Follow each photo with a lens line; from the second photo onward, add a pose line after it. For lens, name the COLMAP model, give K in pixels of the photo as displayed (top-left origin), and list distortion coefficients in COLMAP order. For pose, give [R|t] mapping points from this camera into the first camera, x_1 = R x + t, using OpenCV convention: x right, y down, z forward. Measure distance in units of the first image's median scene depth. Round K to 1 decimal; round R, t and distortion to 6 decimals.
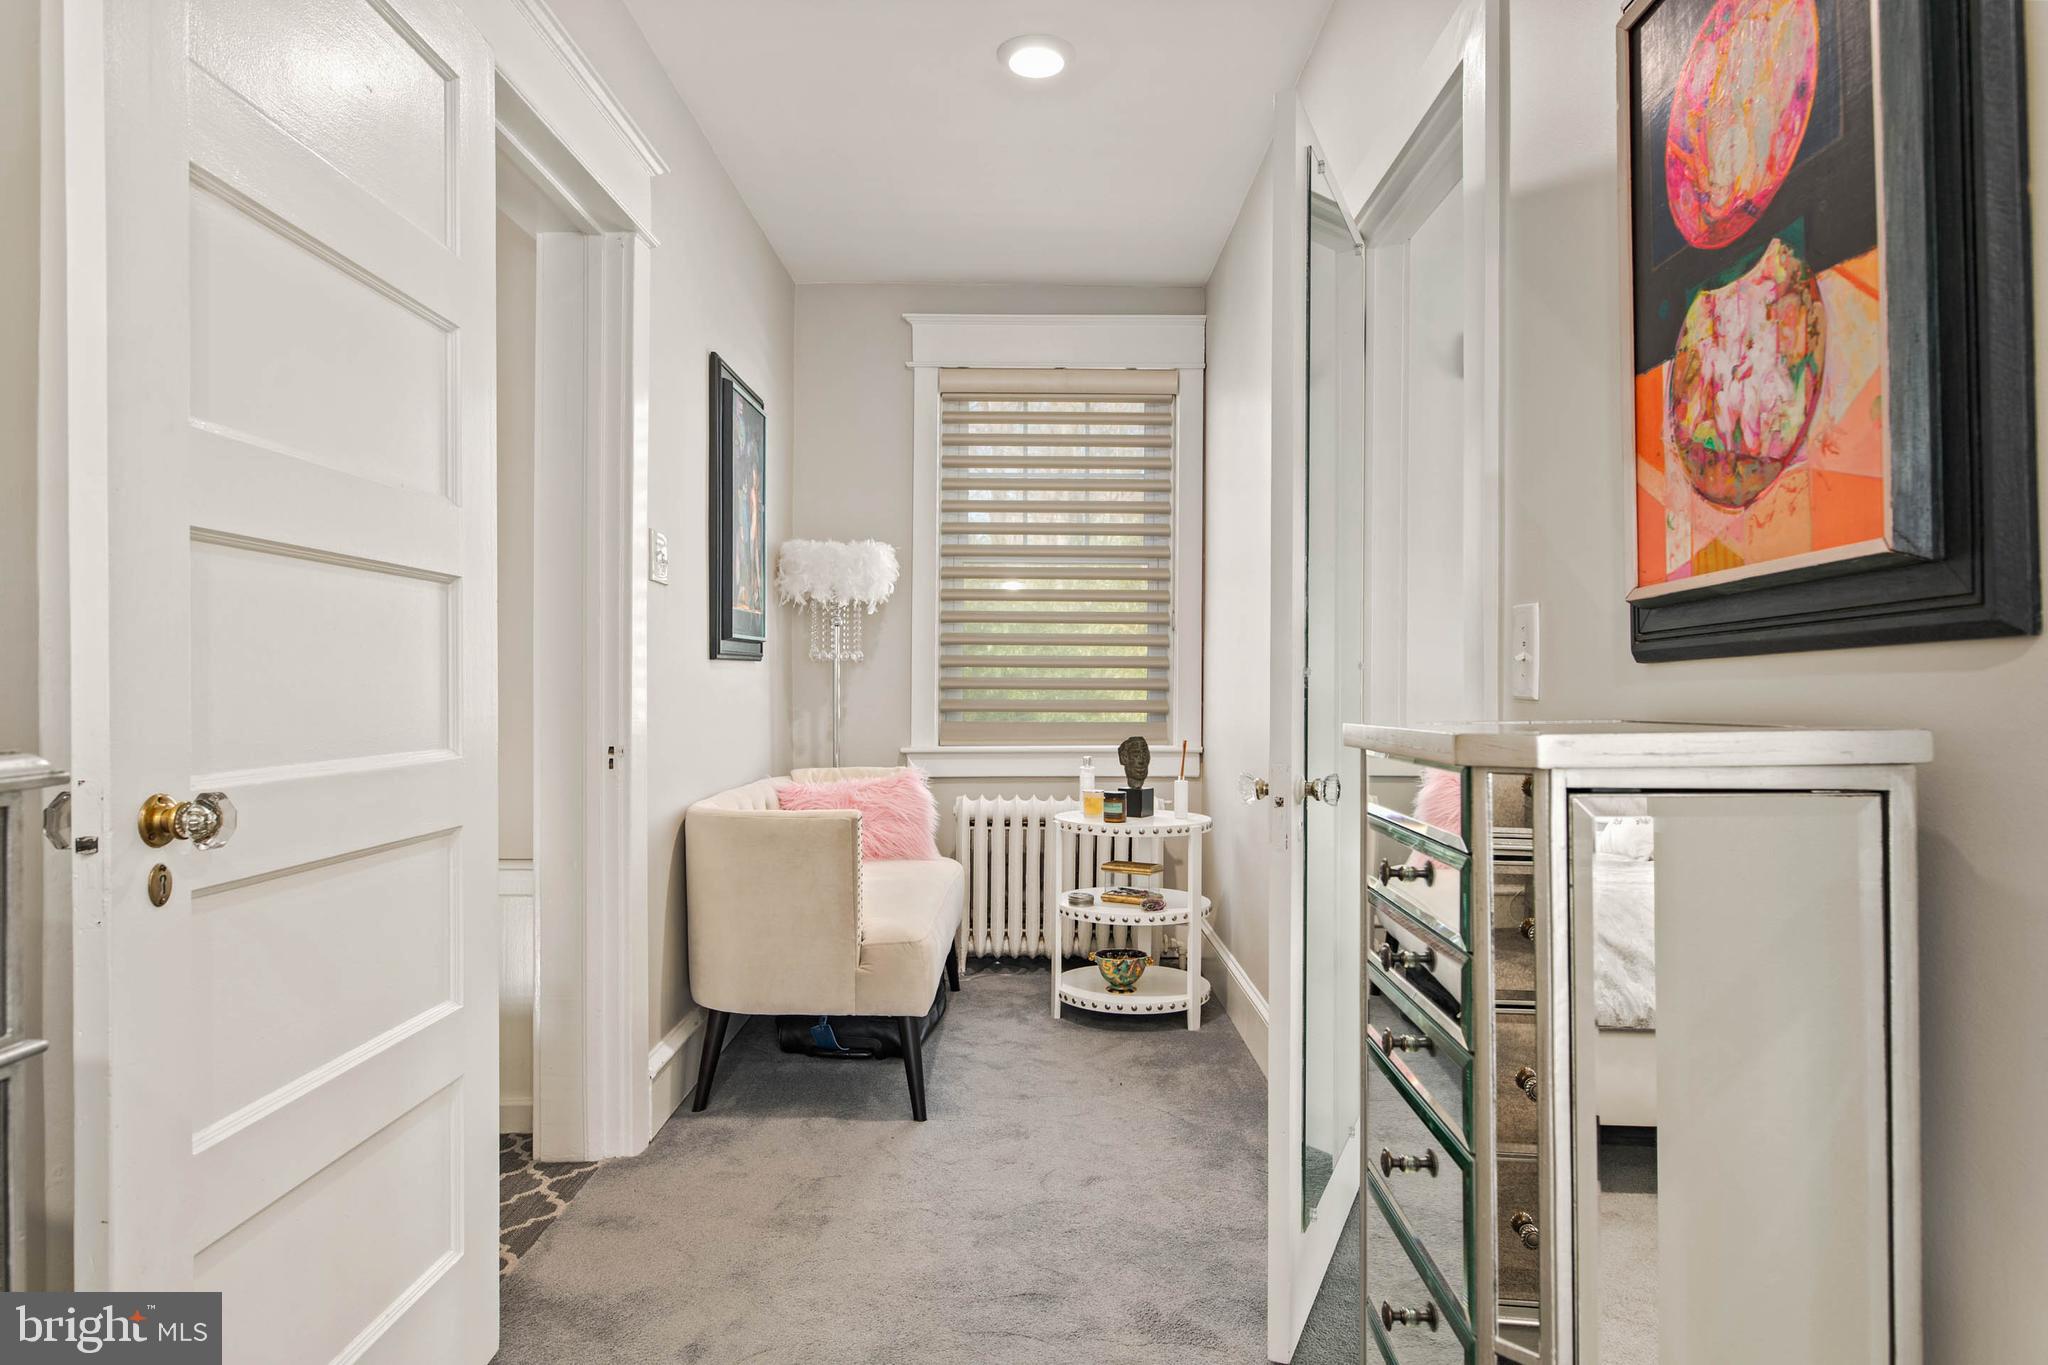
lens RADIAL K [[1203.6, 0, 1031.2], [0, 1203.6, 678.8], [0, 0, 1]] dist [-0.003839, -0.000525]
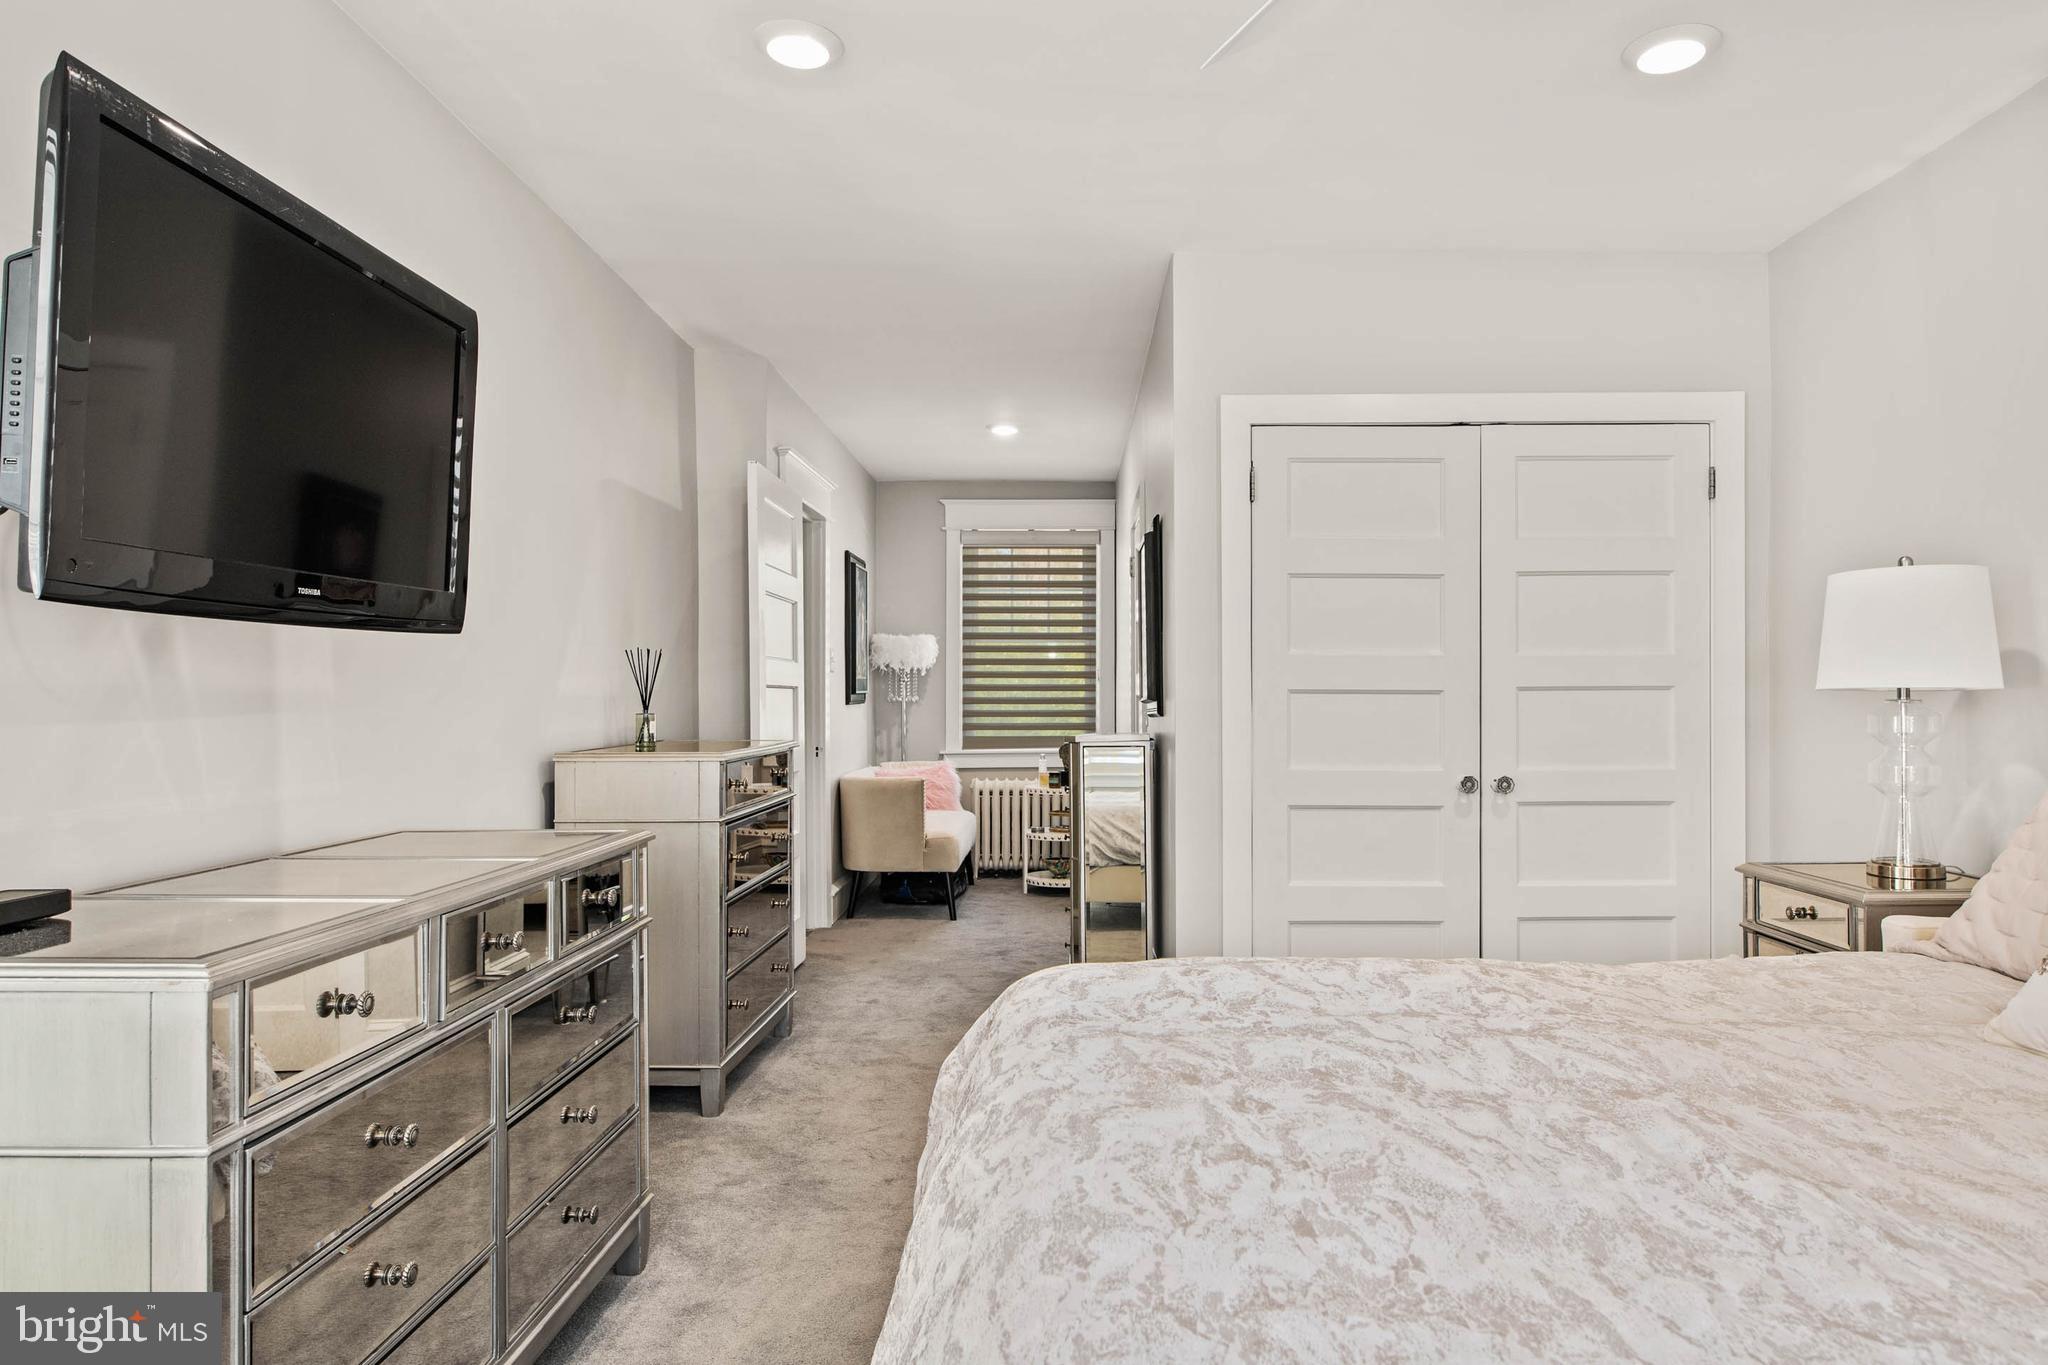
lens RADIAL K [[1203.6, 0, 1022.5], [0, 1203.6, 685.8], [0, 0, 1]] dist [-0.003839, -0.000525]
pose [[0.999558, -0.006589, -0.028975, 0.072398], [0.006405, 0.999959, -0.006451, -0.028970], [0.029017, 0.006262, 0.999559, -0.860140]]
